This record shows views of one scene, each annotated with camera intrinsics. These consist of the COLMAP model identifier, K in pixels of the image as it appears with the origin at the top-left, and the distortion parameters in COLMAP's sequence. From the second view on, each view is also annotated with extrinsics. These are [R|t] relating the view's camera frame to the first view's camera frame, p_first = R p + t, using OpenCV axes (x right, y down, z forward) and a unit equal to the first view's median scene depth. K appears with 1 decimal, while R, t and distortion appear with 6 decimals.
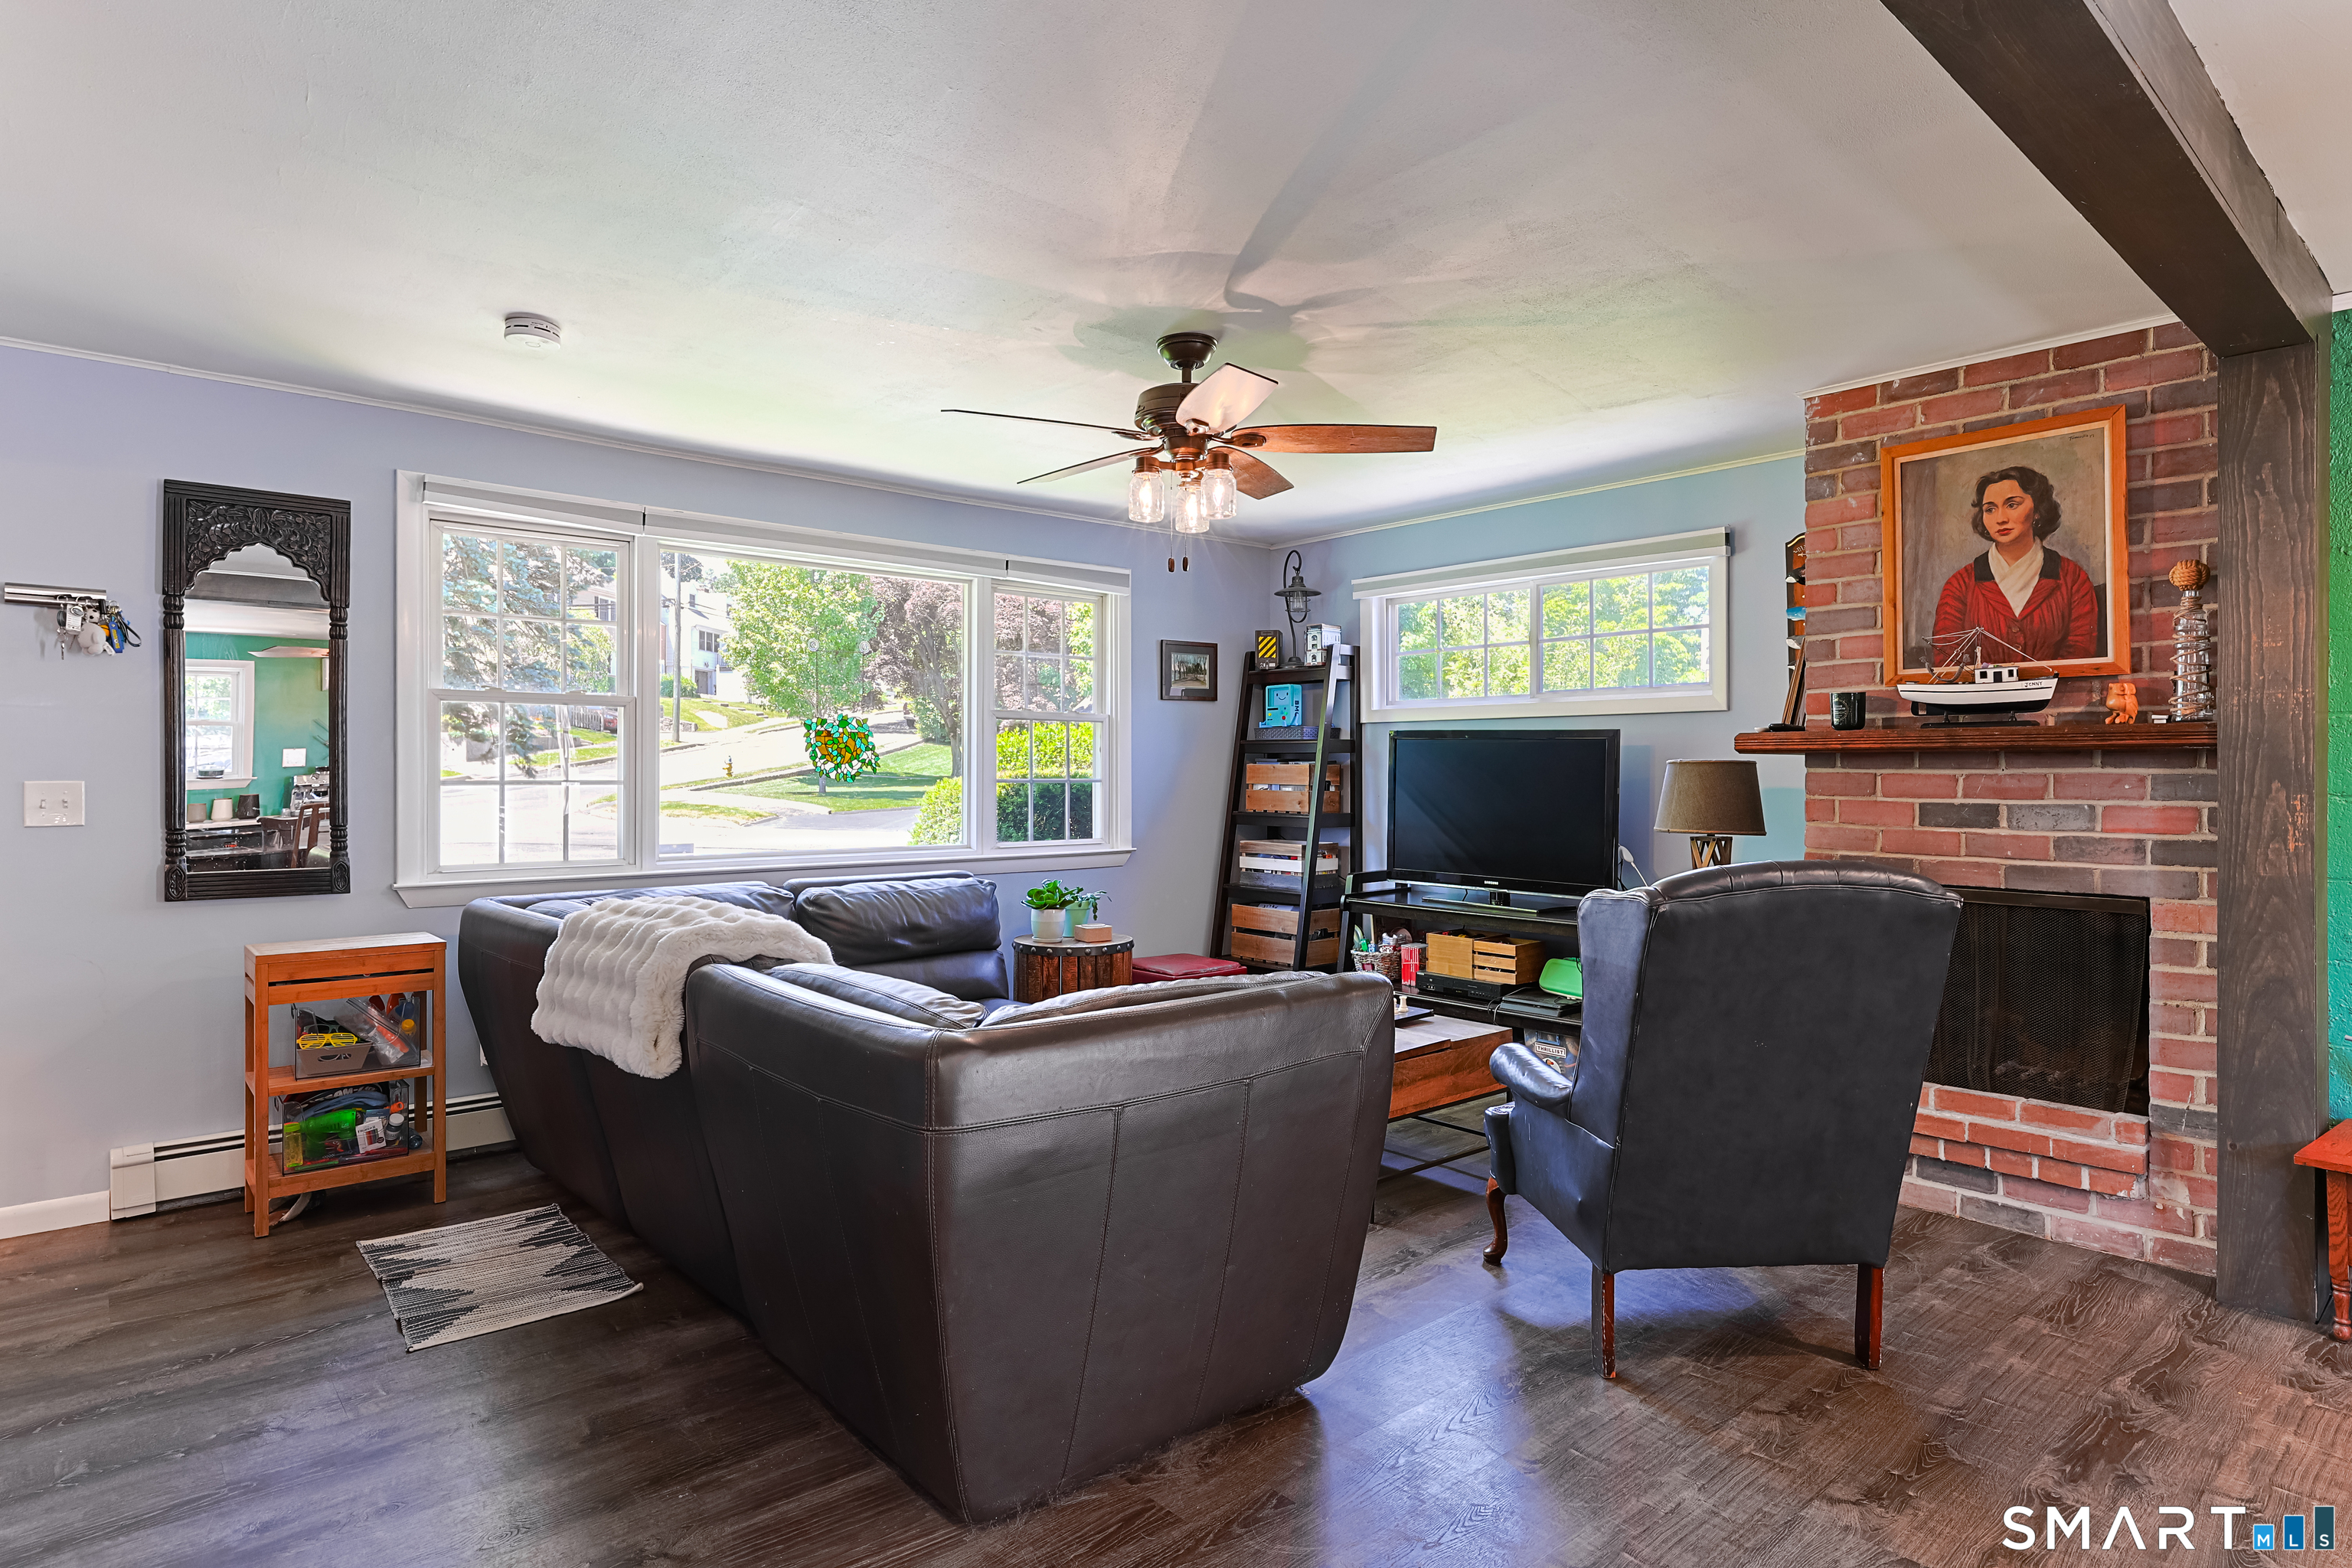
lens RADIAL K [[1270.8, 0, 1173.4], [0, 1270.8, 784.0], [0, 0, 1]] dist [0.004067, 0.000515]
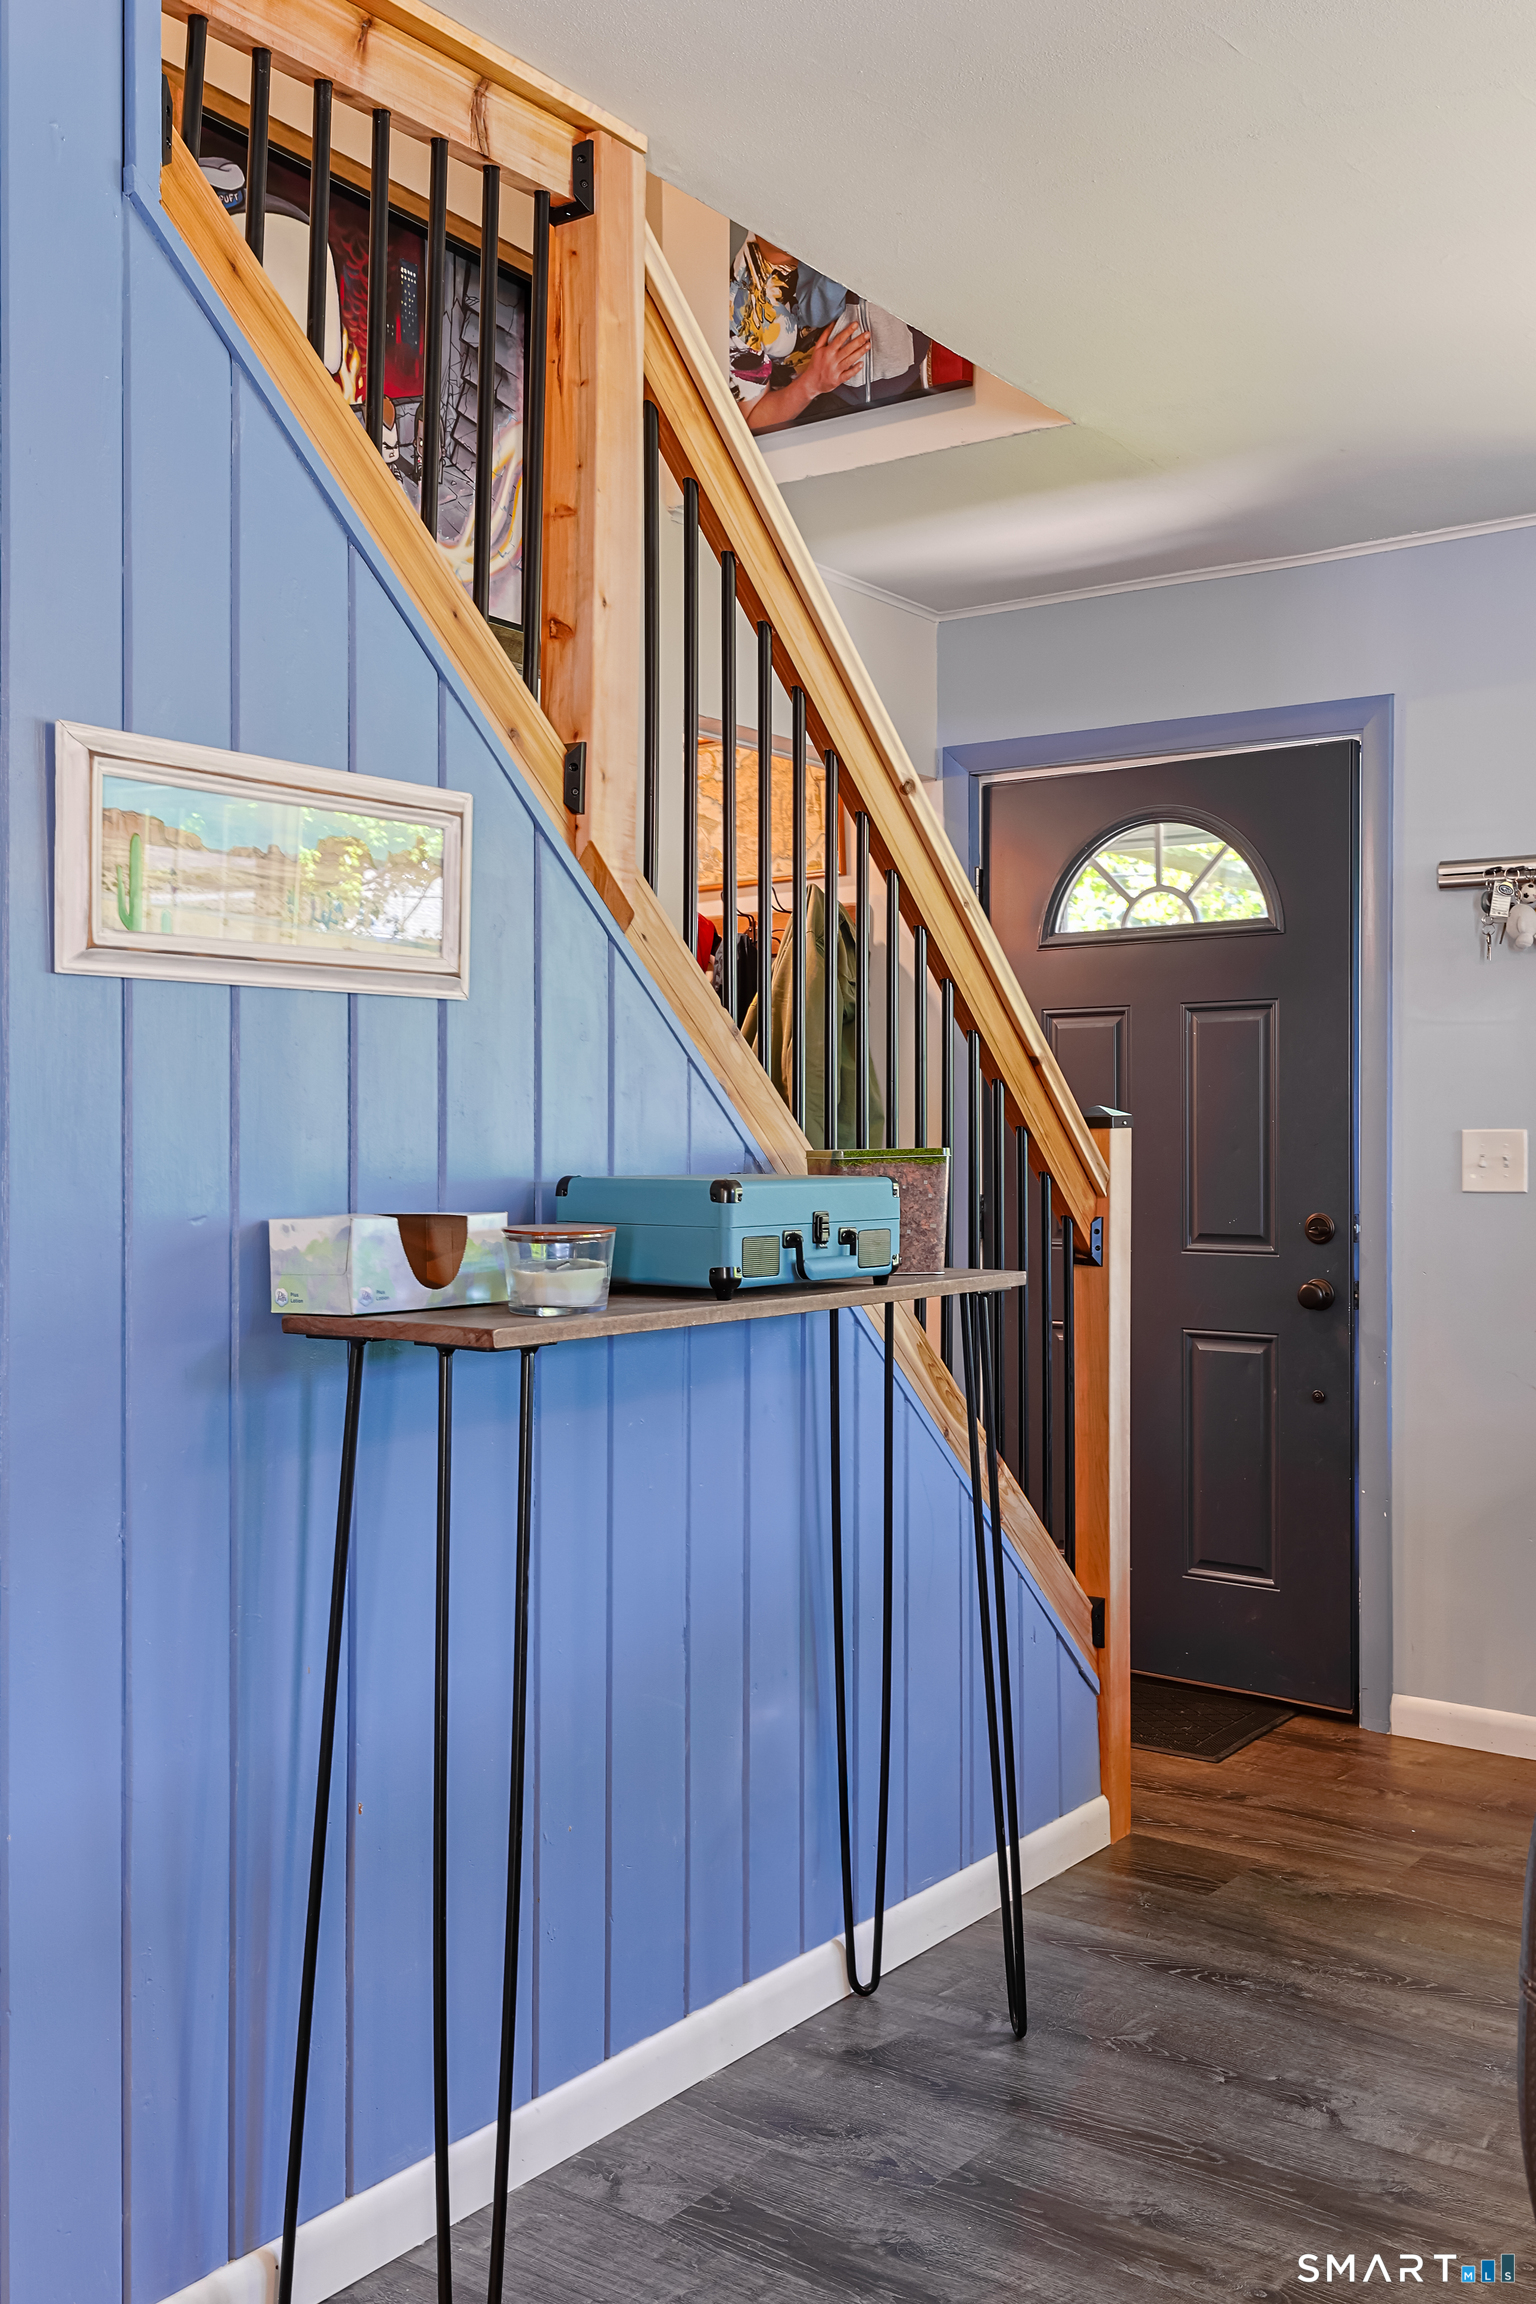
lens RADIAL K [[2122.8, 0, 767.0], [0, 2122.8, 1149.9], [0, 0, 1]] dist [0.004928, 0.000000]
pose [[0.210046, 0.000912, -0.977691, 0.286639], [-0.006753, 0.999977, -0.000518, 0.017978], [0.977668, 0.006711, 0.210047, 0.475853]]
